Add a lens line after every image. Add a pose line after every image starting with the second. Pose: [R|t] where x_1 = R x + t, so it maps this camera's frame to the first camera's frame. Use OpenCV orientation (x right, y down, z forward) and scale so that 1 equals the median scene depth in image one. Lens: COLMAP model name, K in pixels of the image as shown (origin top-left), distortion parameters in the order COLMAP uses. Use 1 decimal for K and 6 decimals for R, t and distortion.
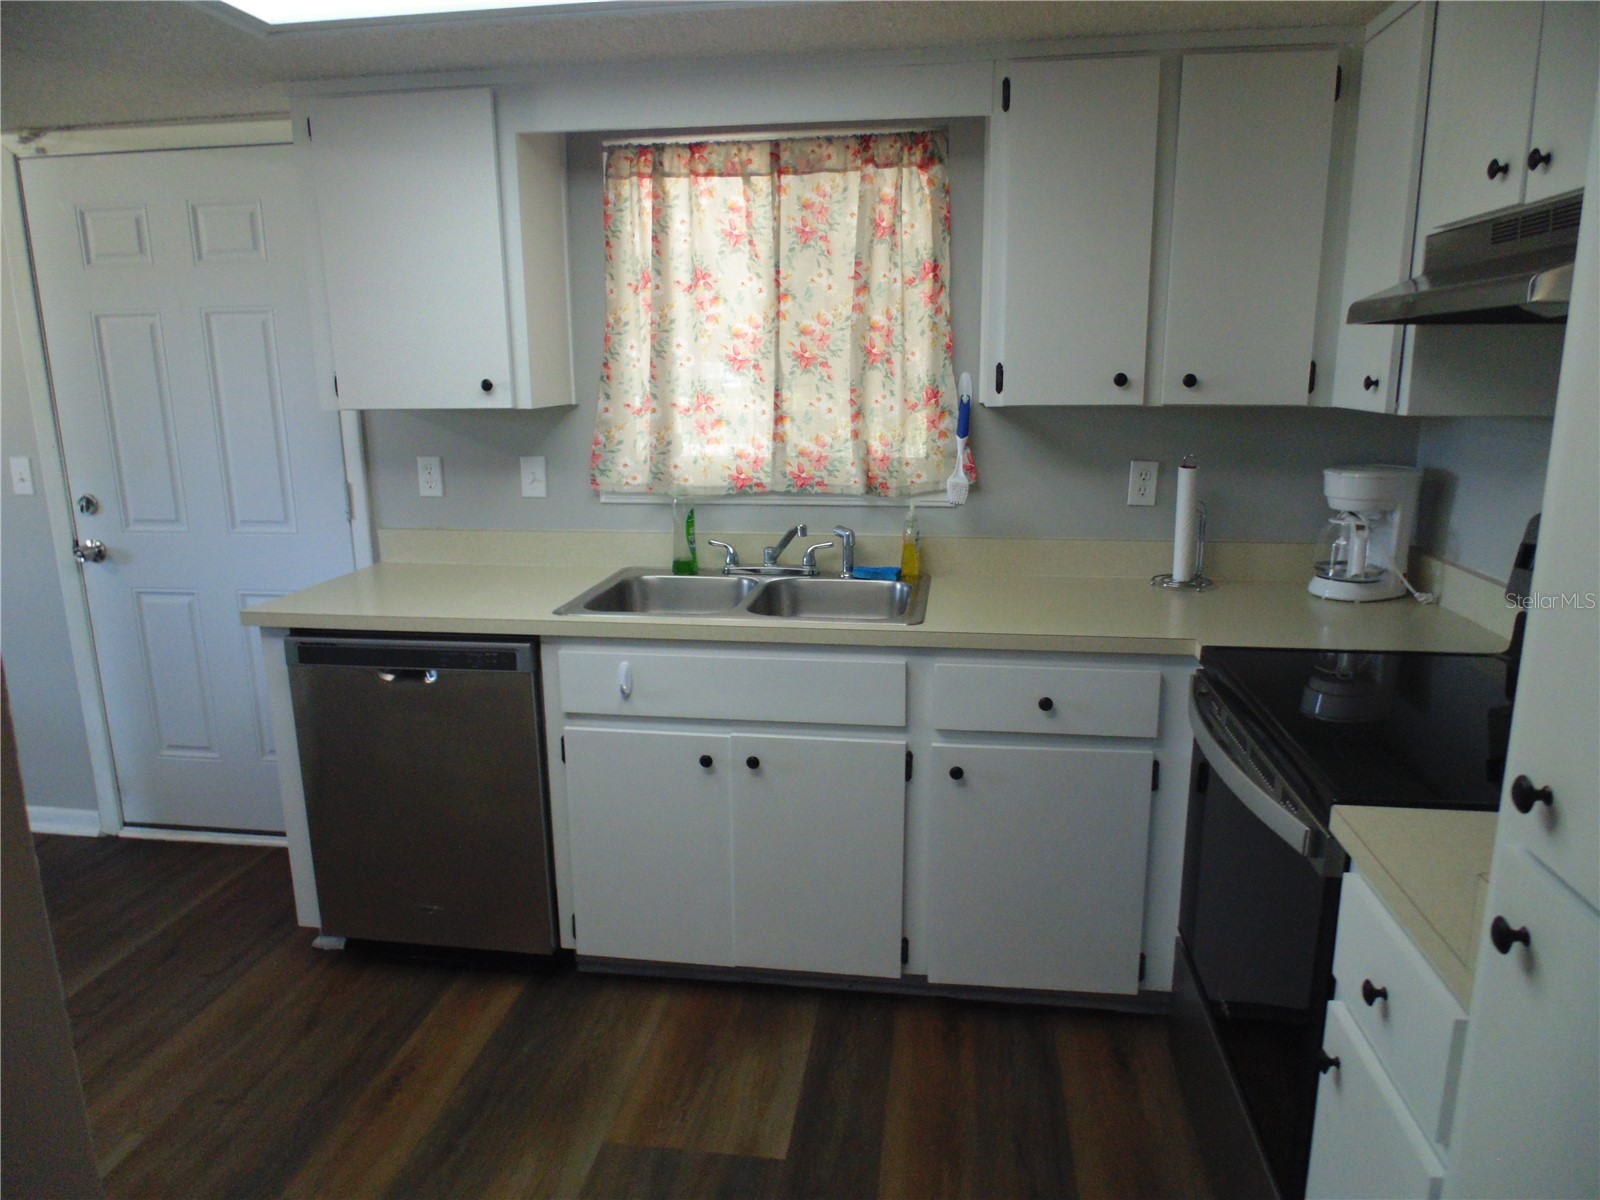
lens RADIAL K [[1064.7, 0, 804.5], [0, 1064.7, 592.7], [0, 0, 1]] dist [-0.015582, -0.002800]
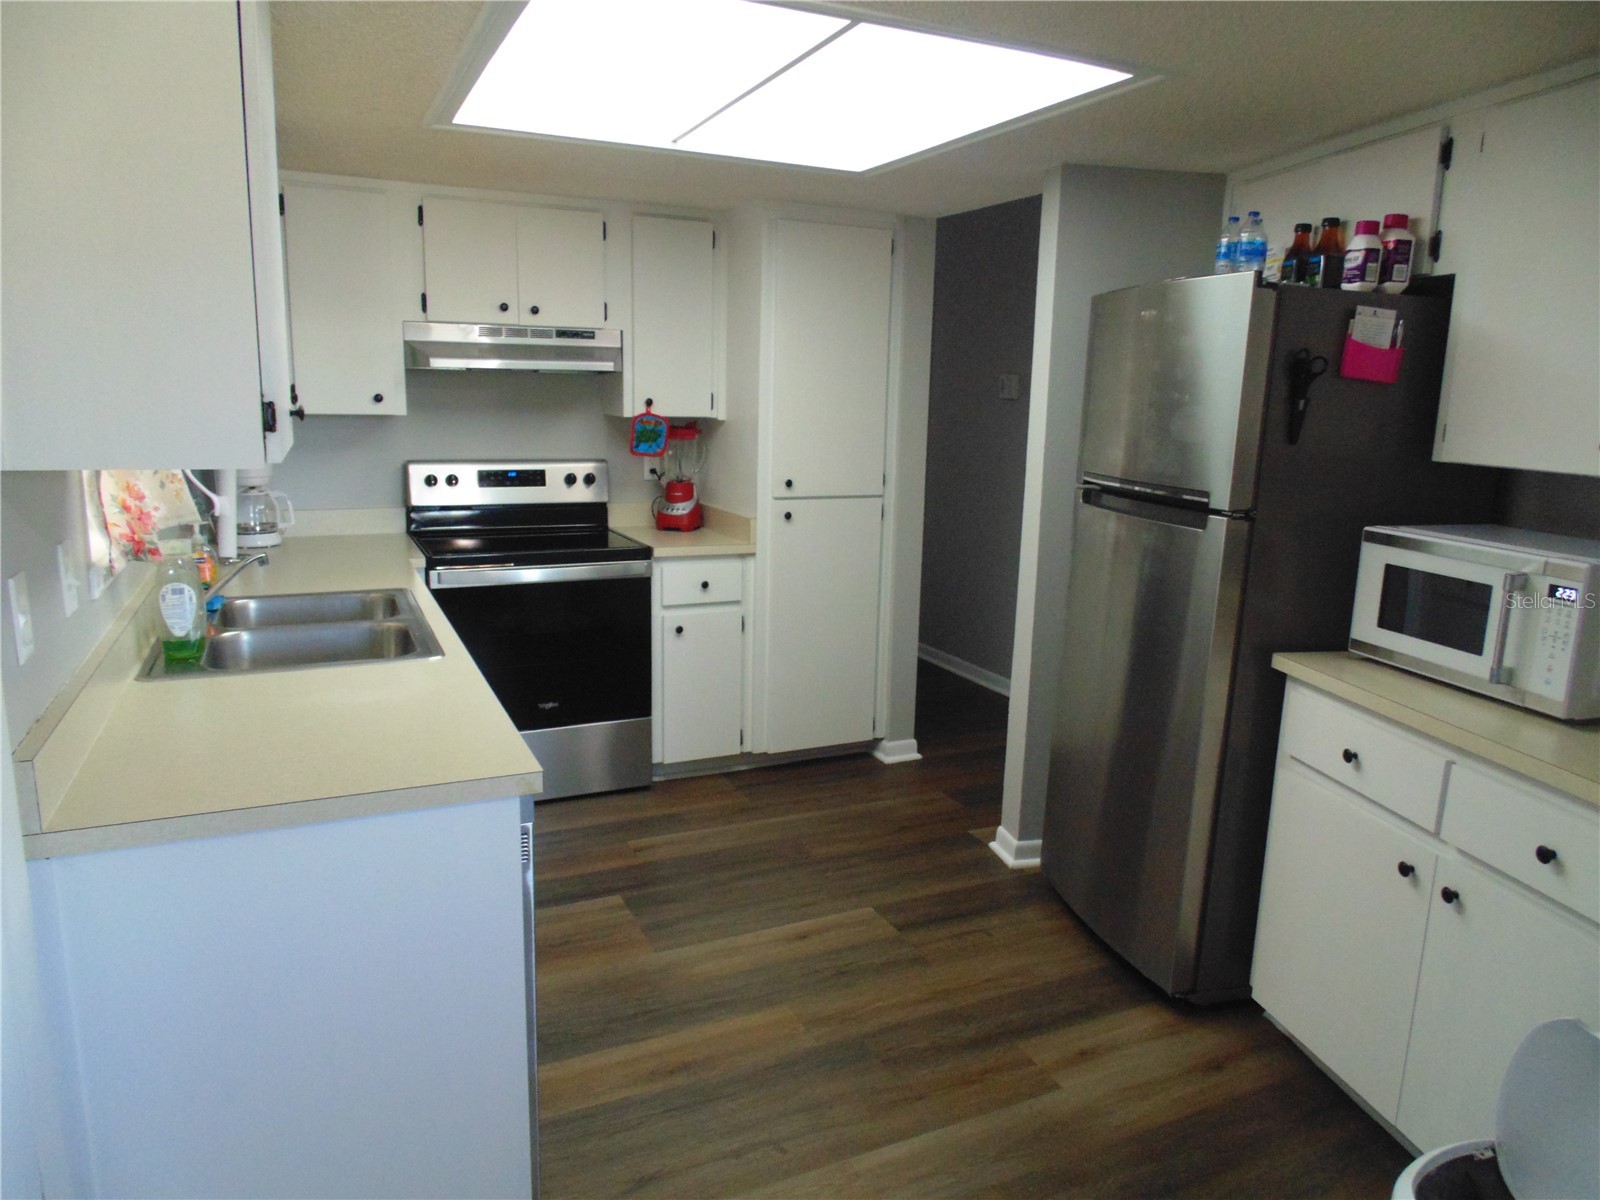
lens RADIAL K [[1064.7, 0, 797.4], [0, 1064.7, 591.4], [0, 0, 1]] dist [-0.015582, -0.002800]
pose [[-0.555423, -0.155874, 0.816828, -1.012968], [0.158051, 0.944582, 0.287724, -0.220895], [-0.816410, 0.288909, -0.500007, 1.054595]]
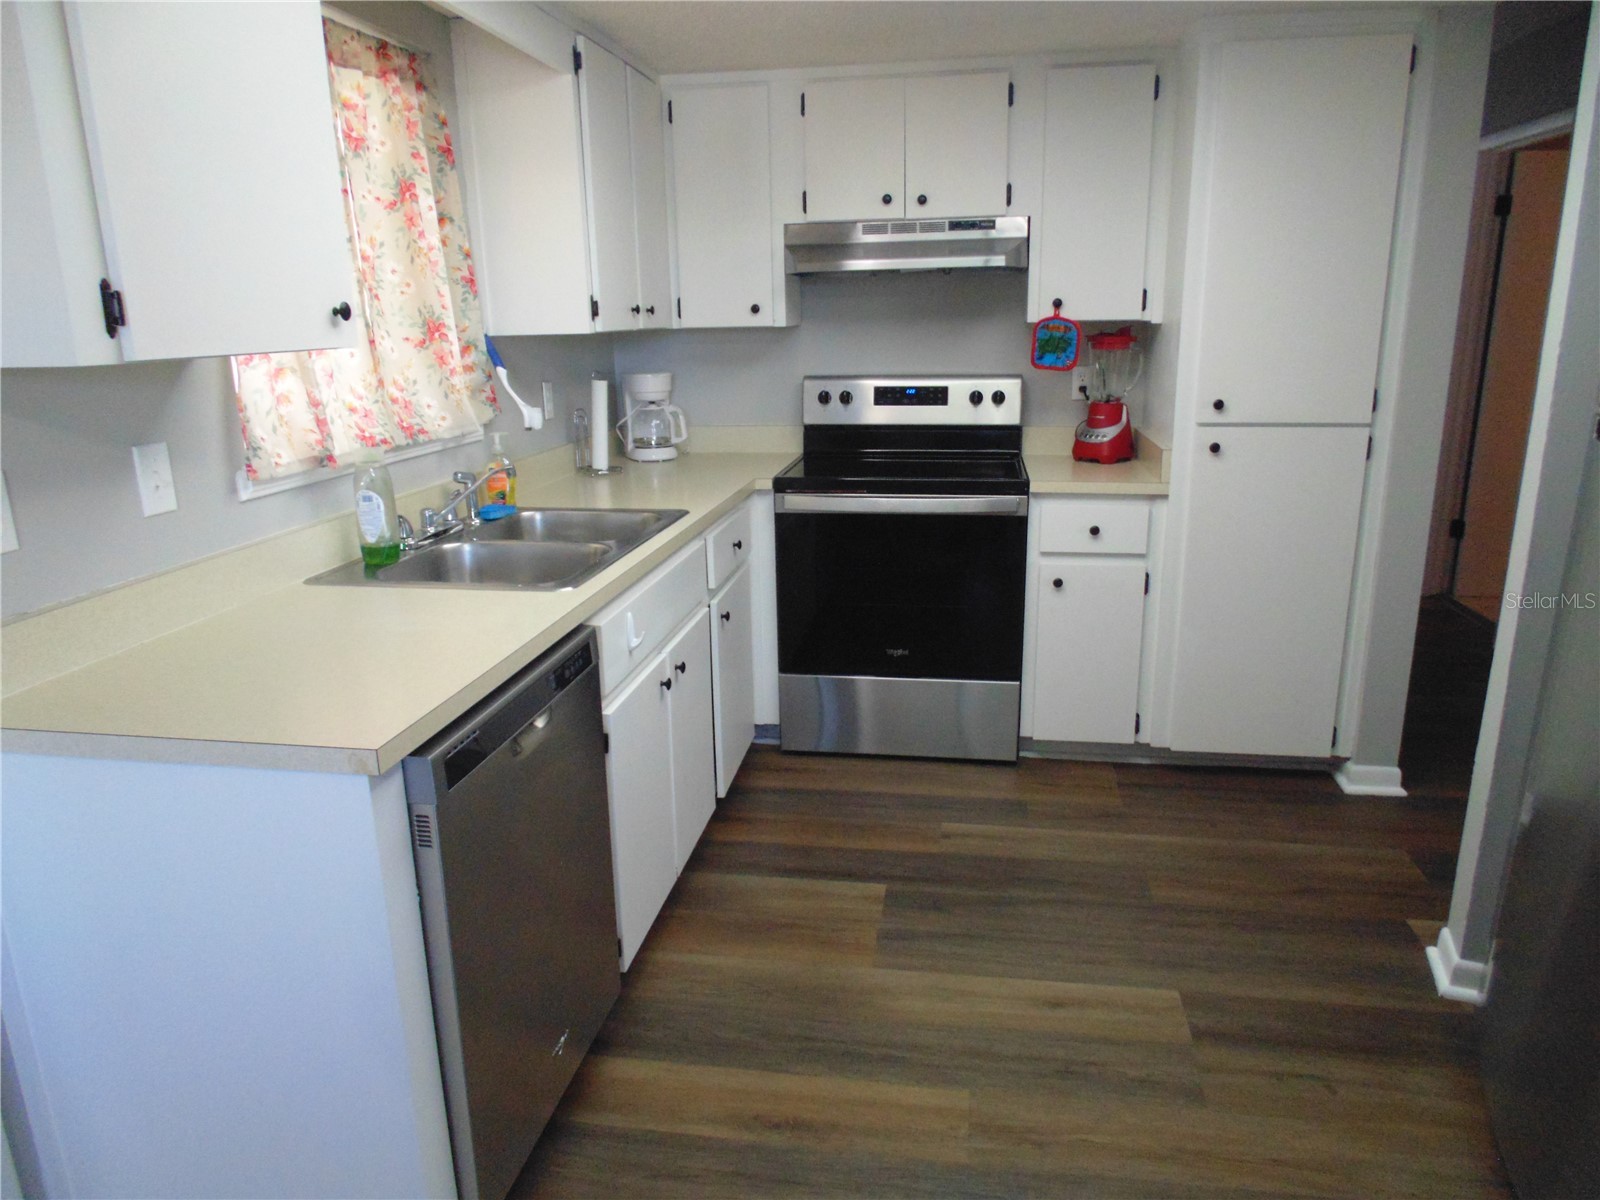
lens RADIAL K [[1064.7, 0, 800.3], [0, 1064.7, 590.5], [0, 0, 1]] dist [-0.015582, -0.002800]
pose [[0.013950, -0.243086, 0.969904, -0.908437], [0.226728, 0.945502, 0.233709, -0.116281], [-0.973858, 0.216644, 0.068304, 0.681410]]
